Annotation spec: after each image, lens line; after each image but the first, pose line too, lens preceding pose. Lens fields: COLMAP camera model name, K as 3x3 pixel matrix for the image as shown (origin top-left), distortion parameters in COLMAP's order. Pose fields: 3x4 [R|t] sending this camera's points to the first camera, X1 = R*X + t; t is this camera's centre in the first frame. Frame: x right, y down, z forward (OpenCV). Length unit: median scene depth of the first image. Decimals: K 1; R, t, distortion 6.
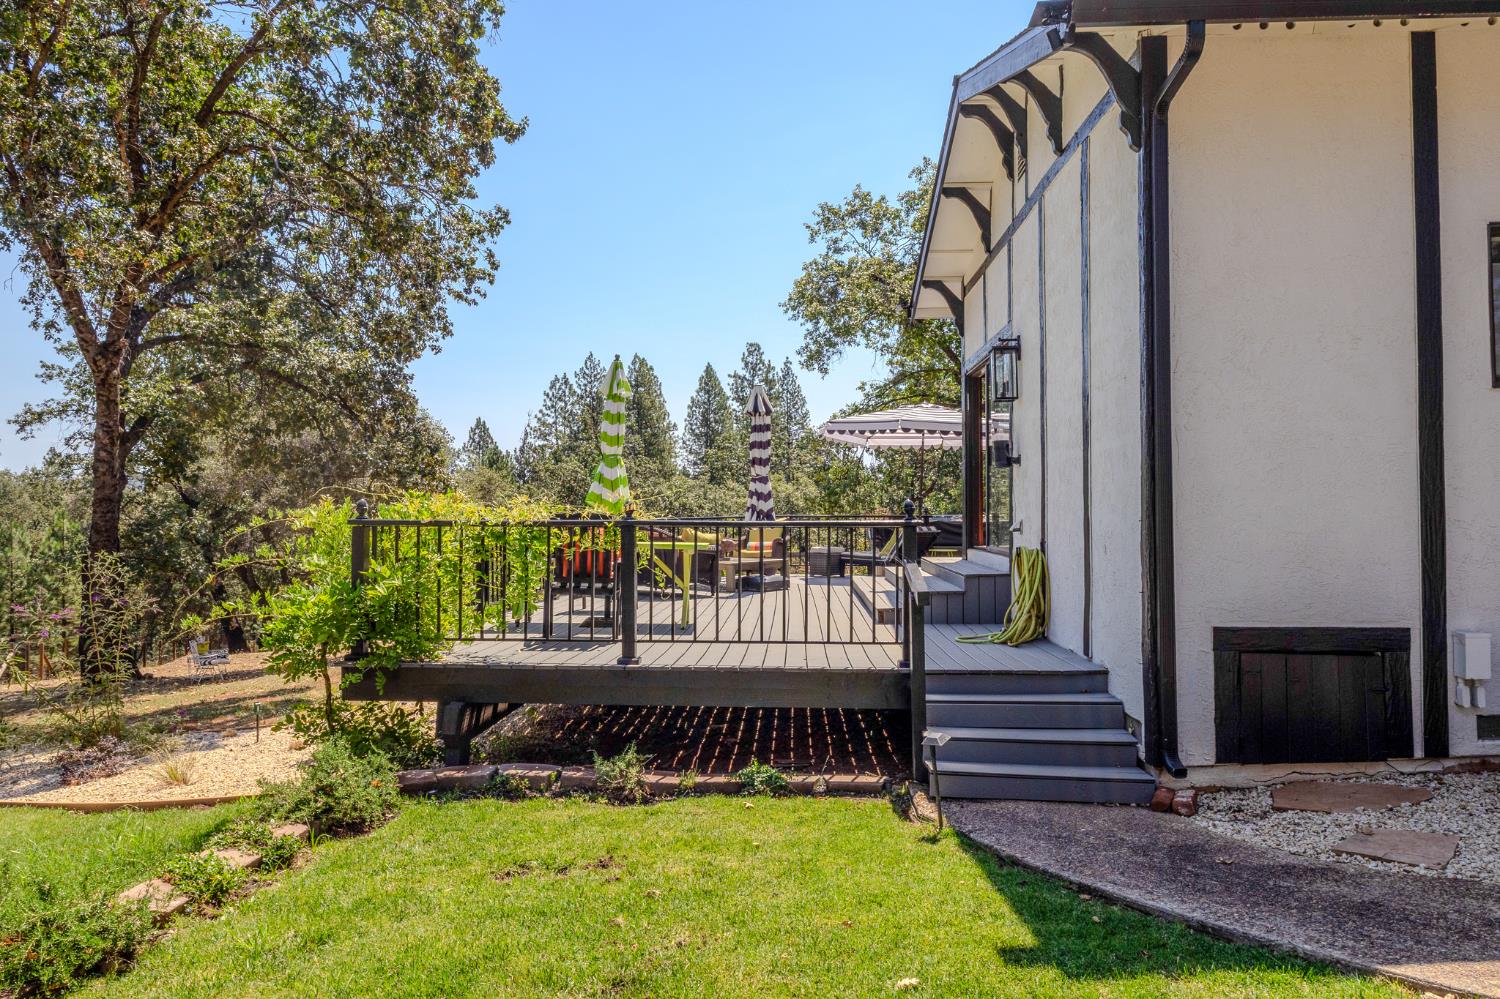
lens RADIAL K [[989.5, 0, 742.2], [0, 989.5, 498.0], [0, 0, 1]] dist [-0.017786, 0.003955]
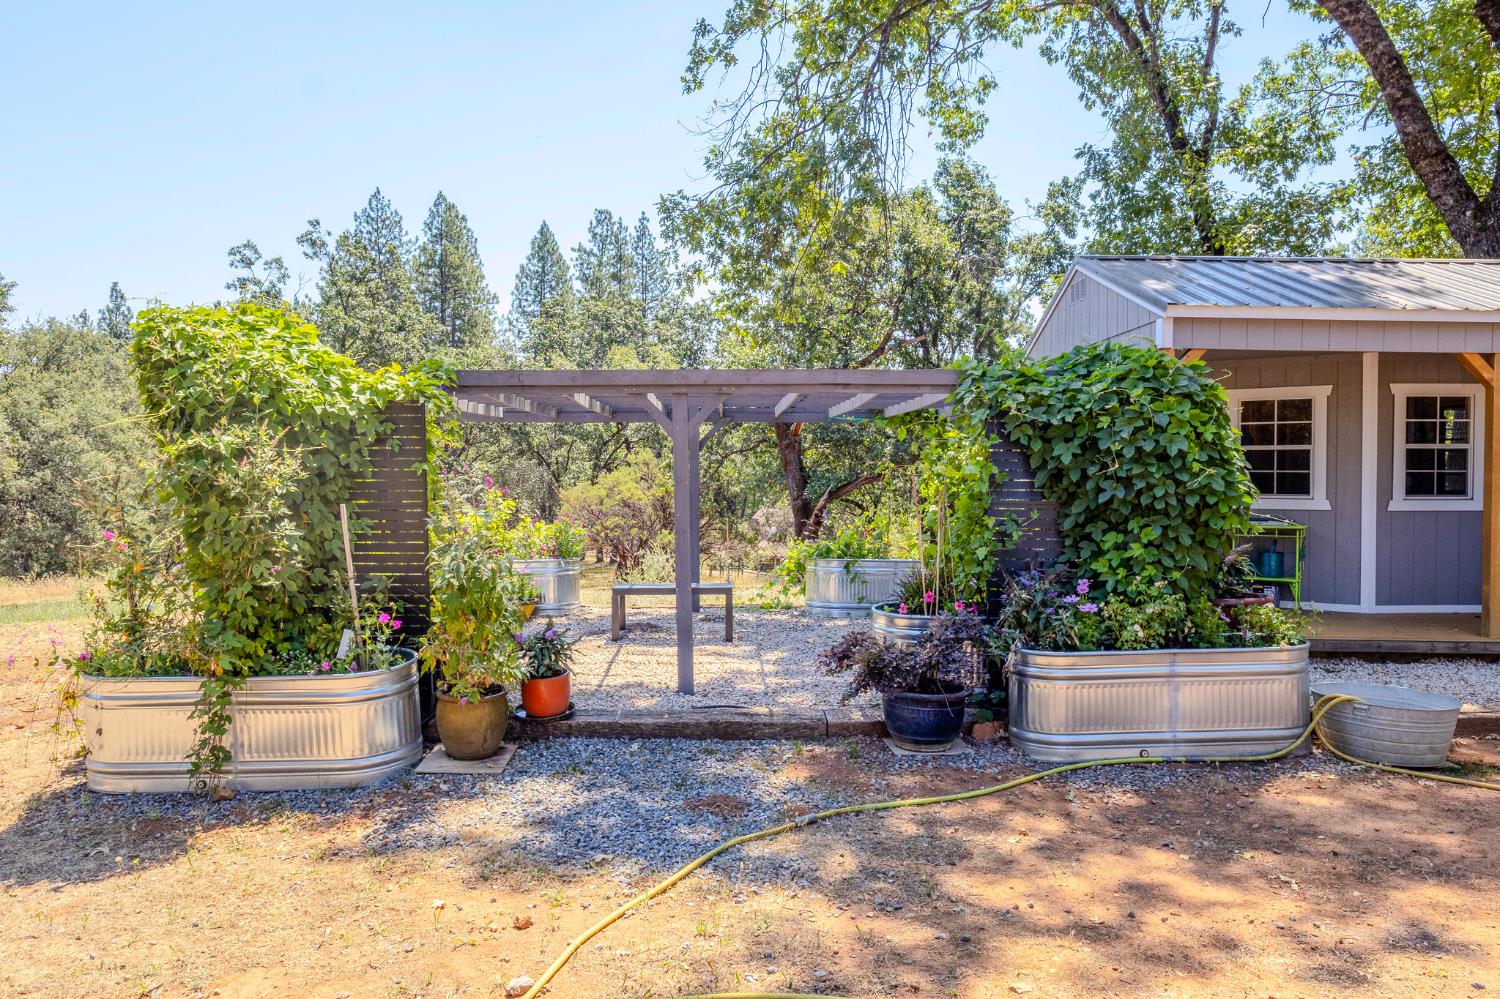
lens RADIAL K [[989.5, 0, 722.6], [0, 989.5, 484.5], [0, 0, 1]] dist [-0.017786, 0.003955]
pose [[0.992277, 0.009834, 0.123653, 0.036297], [-0.017167, 0.998147, 0.058378, 0.066866], [-0.122850, -0.060050, 0.990607, 0.587473]]
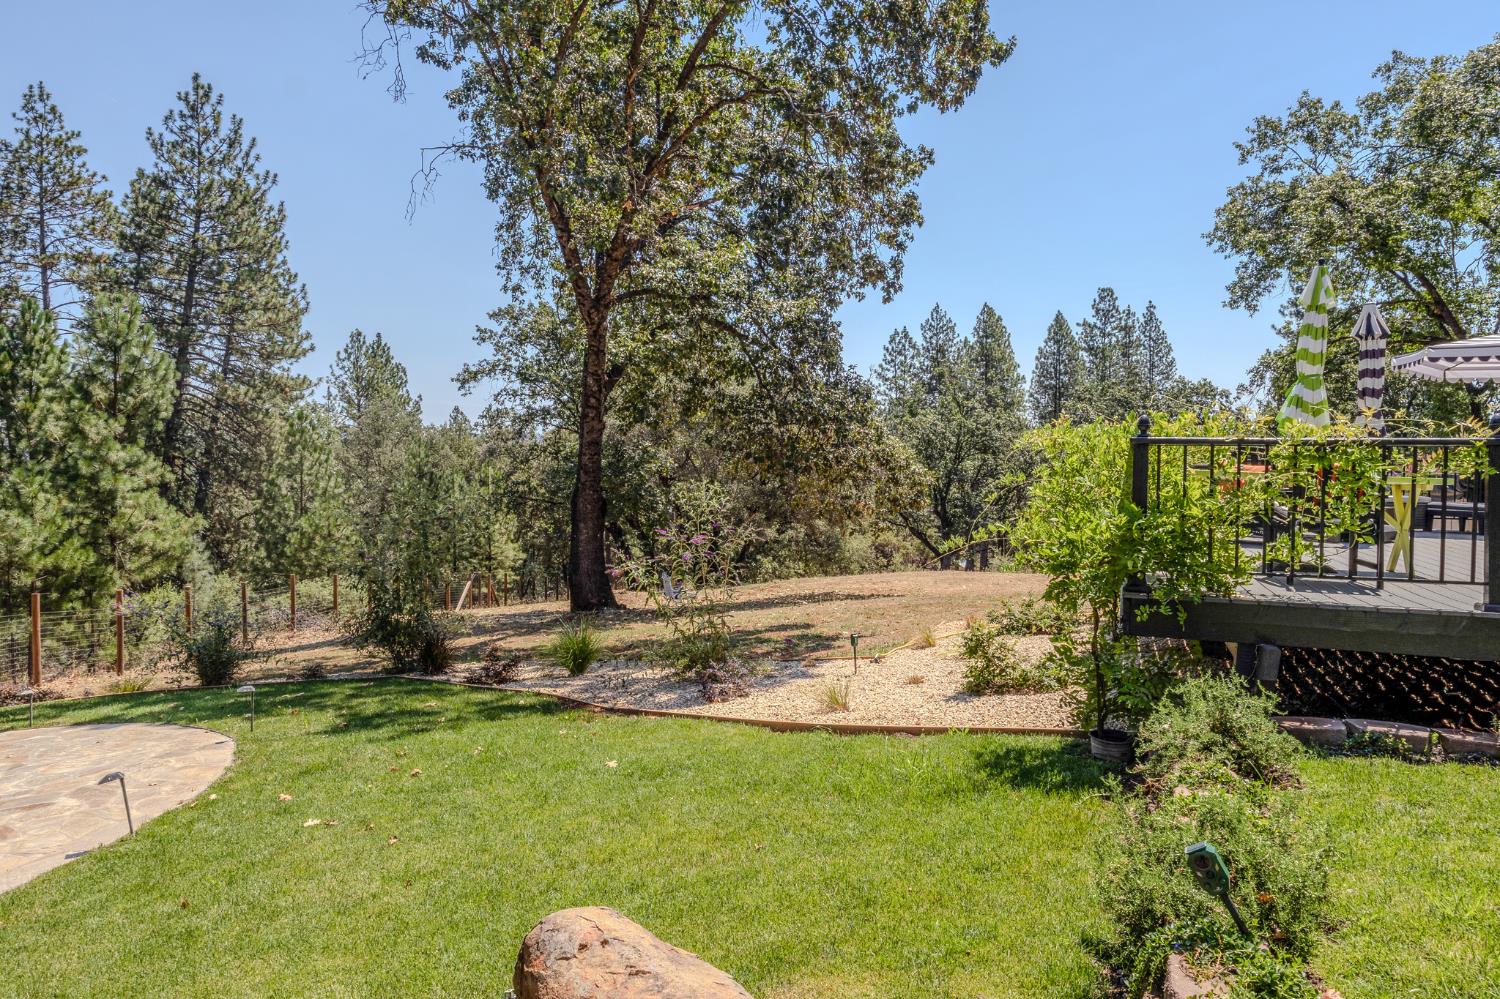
lens RADIAL K [[989.5, 0, 739.2], [0, 989.5, 496.5], [0, 0, 1]] dist [-0.017786, 0.003955]
pose [[0.949844, 0.020460, -0.312055, -0.078765], [-0.007314, 0.999038, 0.043239, 0.006811], [0.312639, -0.038789, 0.949080, 0.004039]]
